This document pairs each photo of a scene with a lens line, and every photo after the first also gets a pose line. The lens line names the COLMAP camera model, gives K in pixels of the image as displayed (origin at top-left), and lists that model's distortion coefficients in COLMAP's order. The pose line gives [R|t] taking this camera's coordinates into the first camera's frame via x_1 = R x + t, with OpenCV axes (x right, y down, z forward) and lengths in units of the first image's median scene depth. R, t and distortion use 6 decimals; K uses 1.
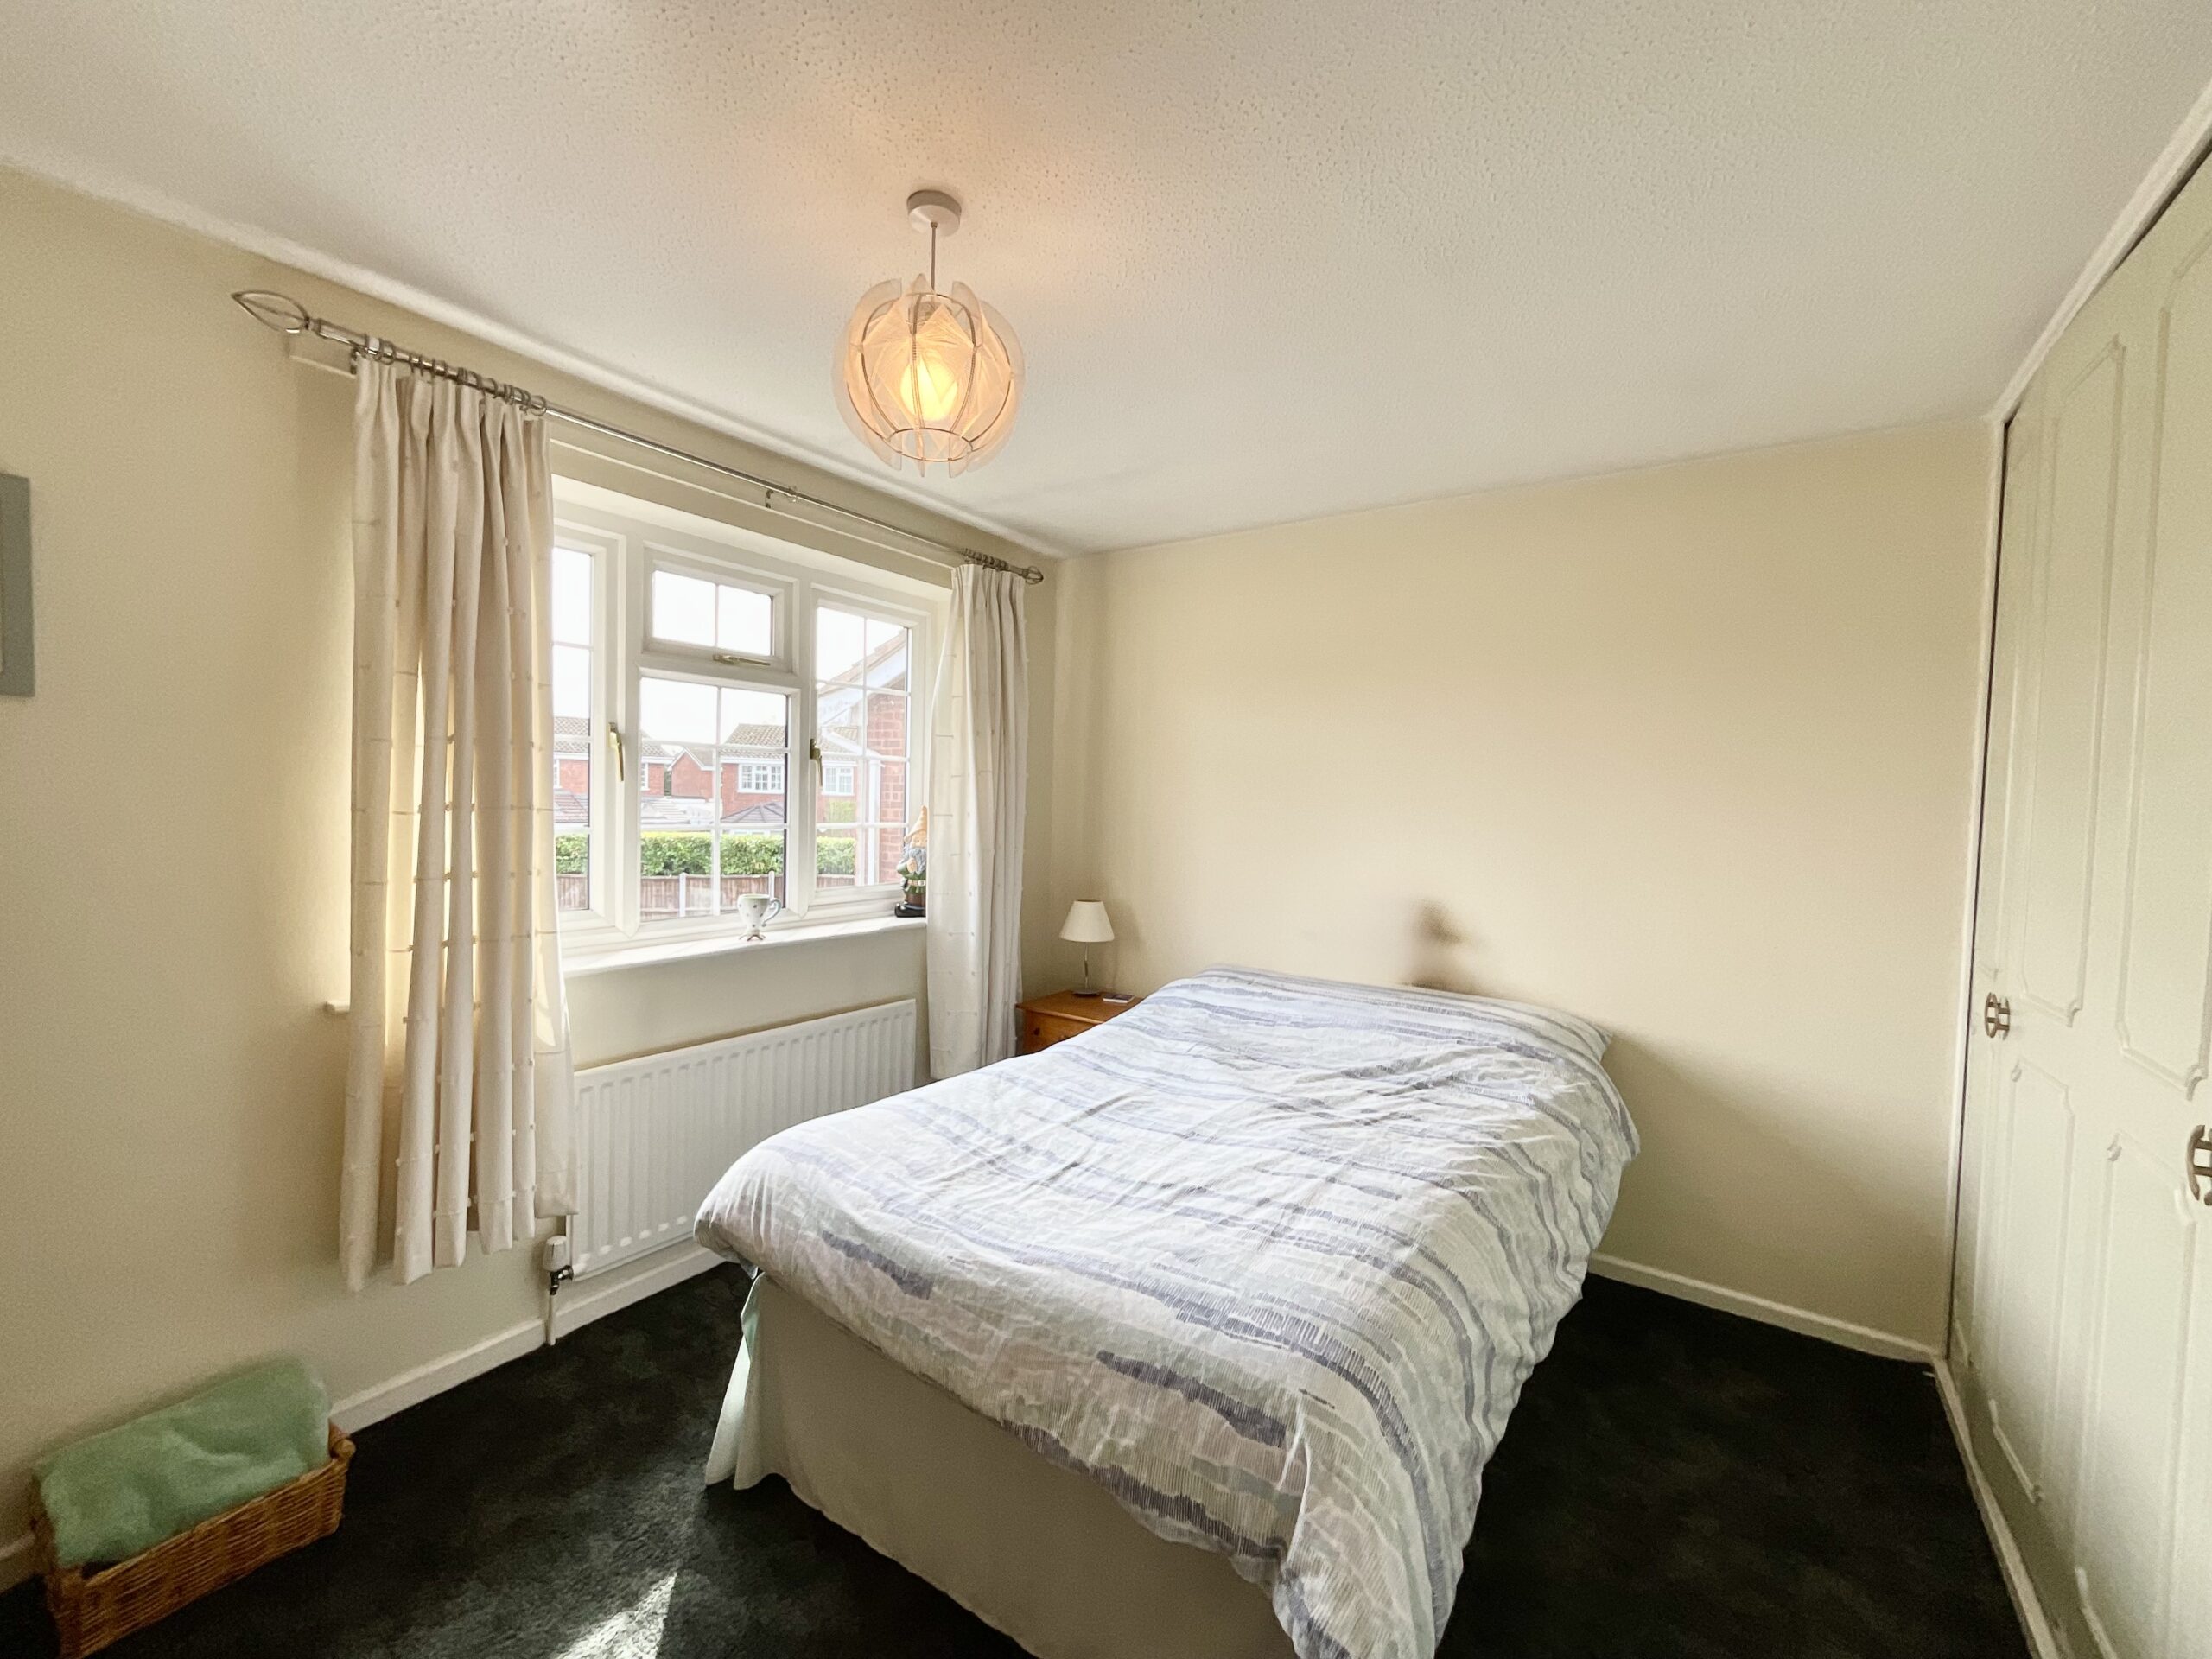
lens RADIAL K [[896.3, 0, 1106.0], [0, 896.3, 829.5], [0, 0, 1]] dist [0.000458, 0.000358]
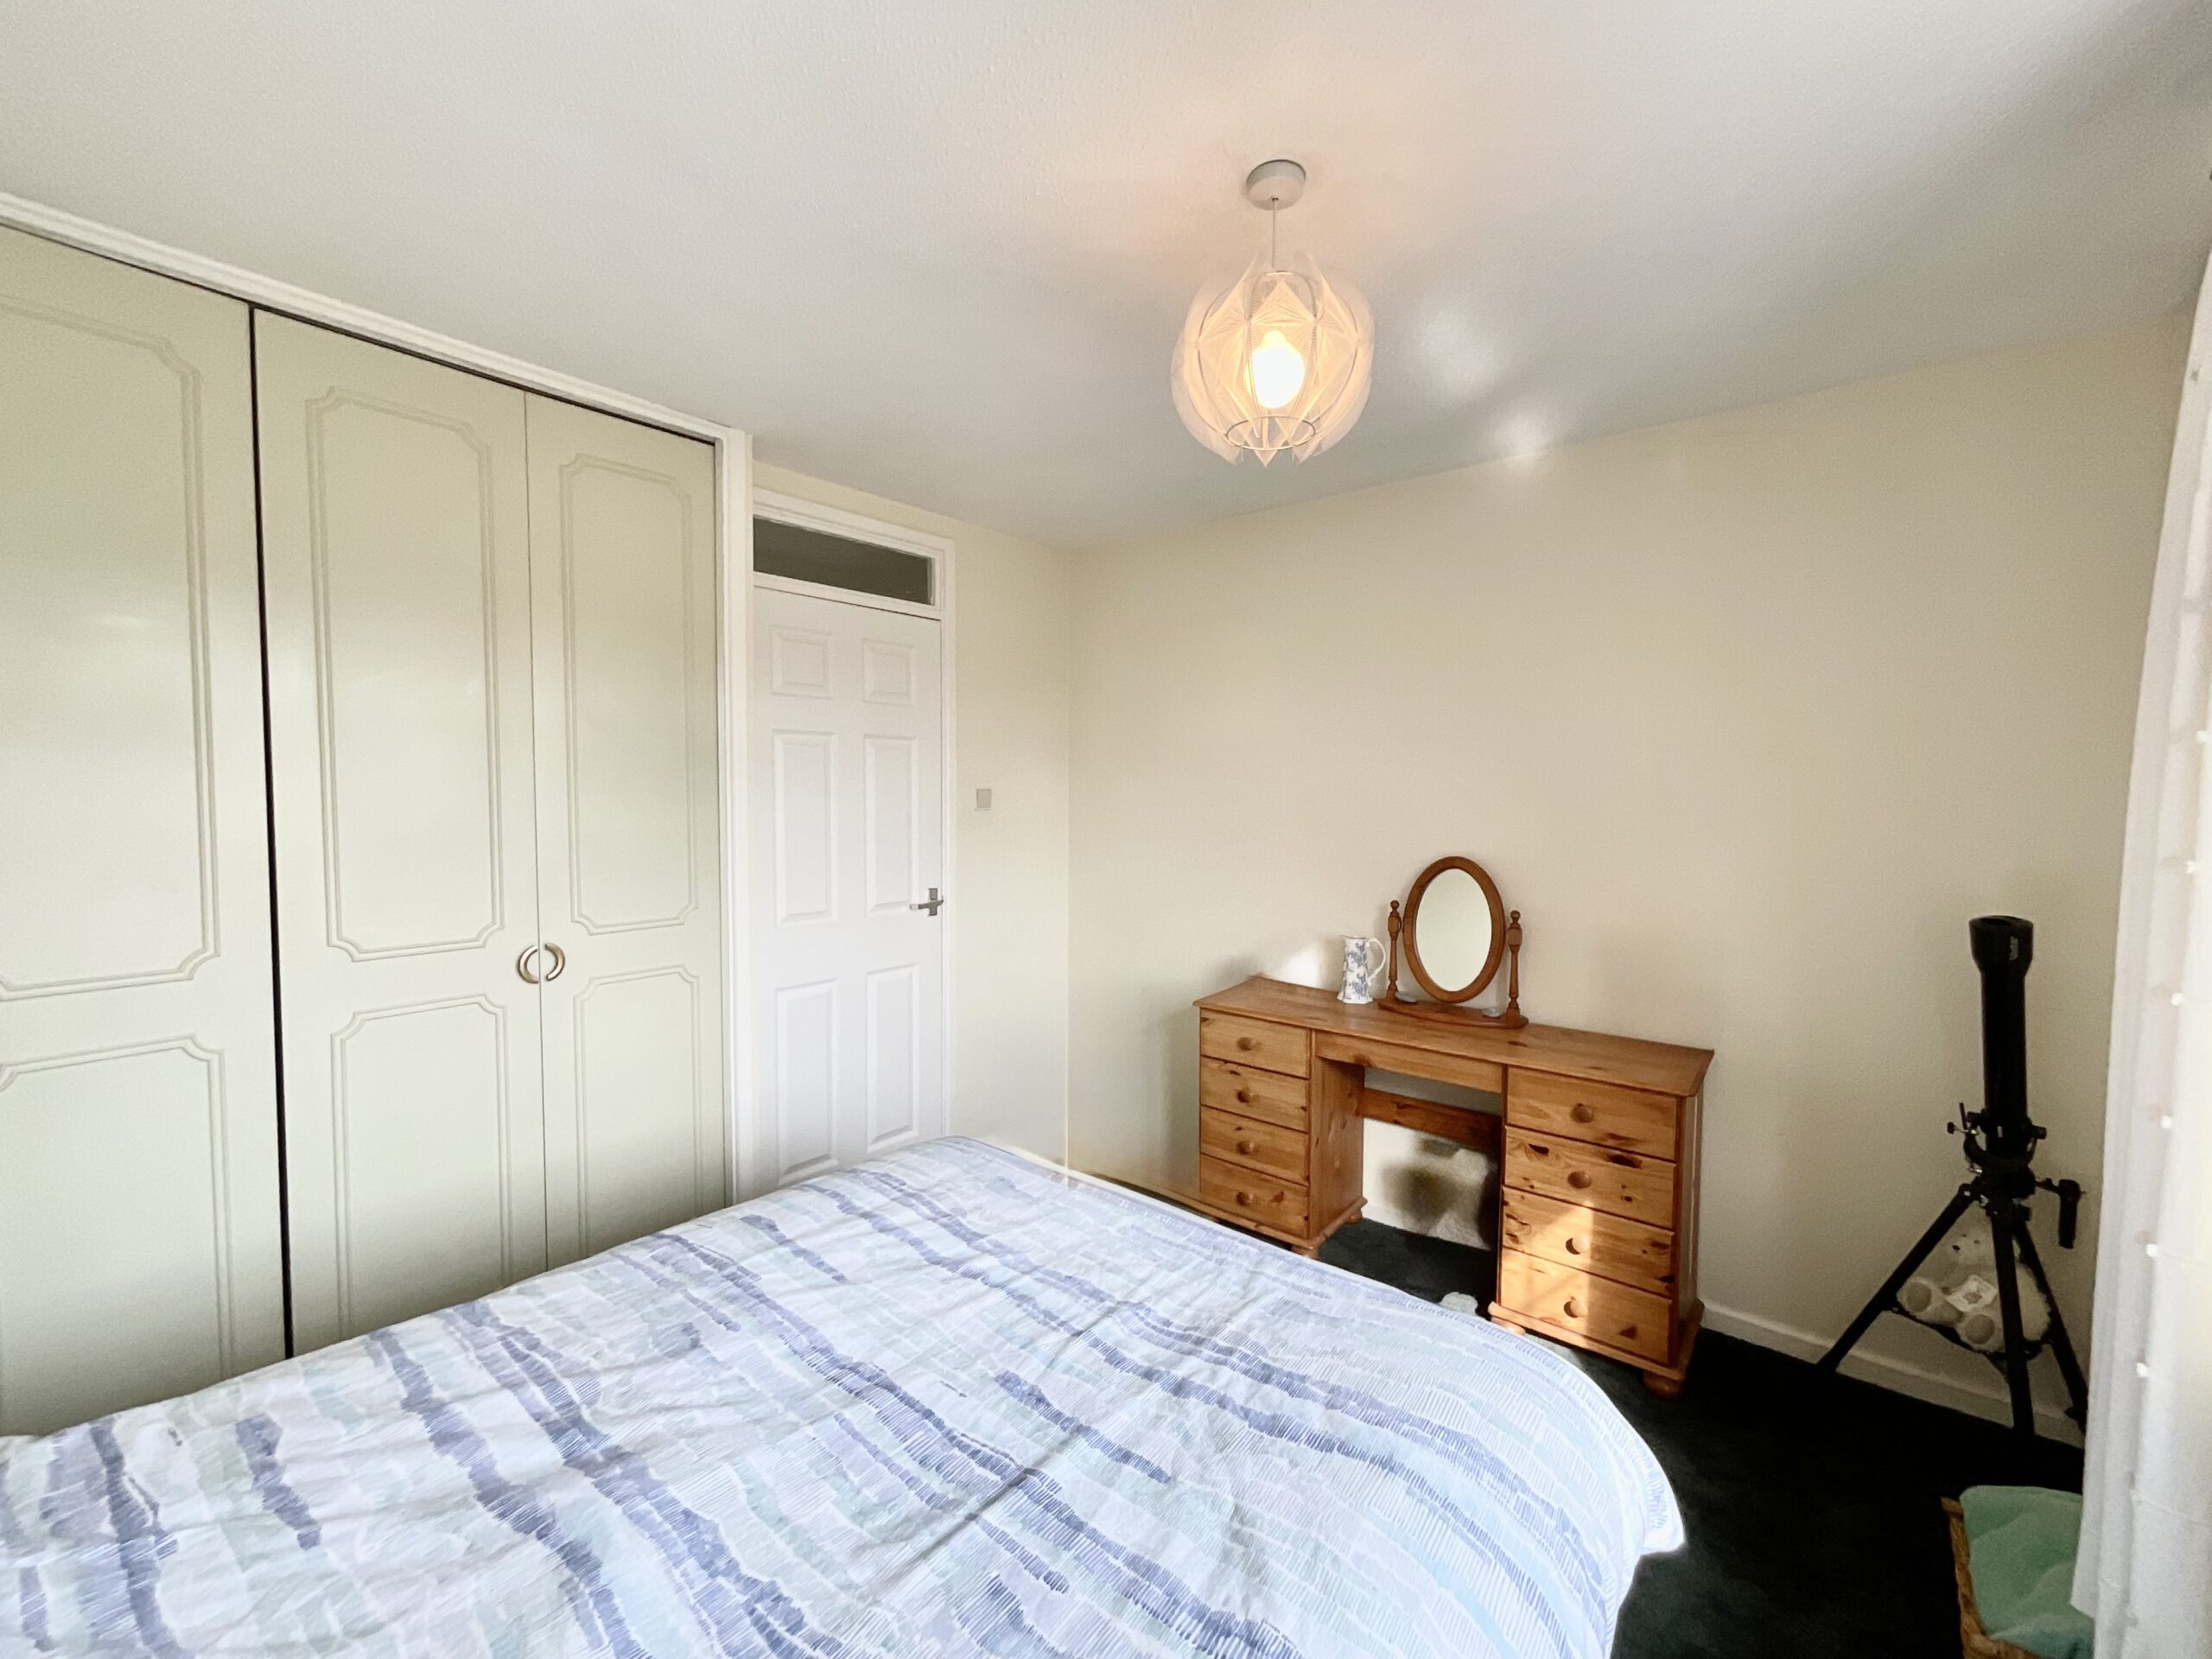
lens RADIAL K [[896.3, 0, 1106.0], [0, 896.3, 829.5], [0, 0, 1]] dist [0.000458, 0.000358]
pose [[-0.995399, -0.024731, 0.092572, -0.111529], [-0.017328, 0.996649, 0.079940, -0.067958], [-0.094239, 0.077968, -0.992492, 1.669176]]
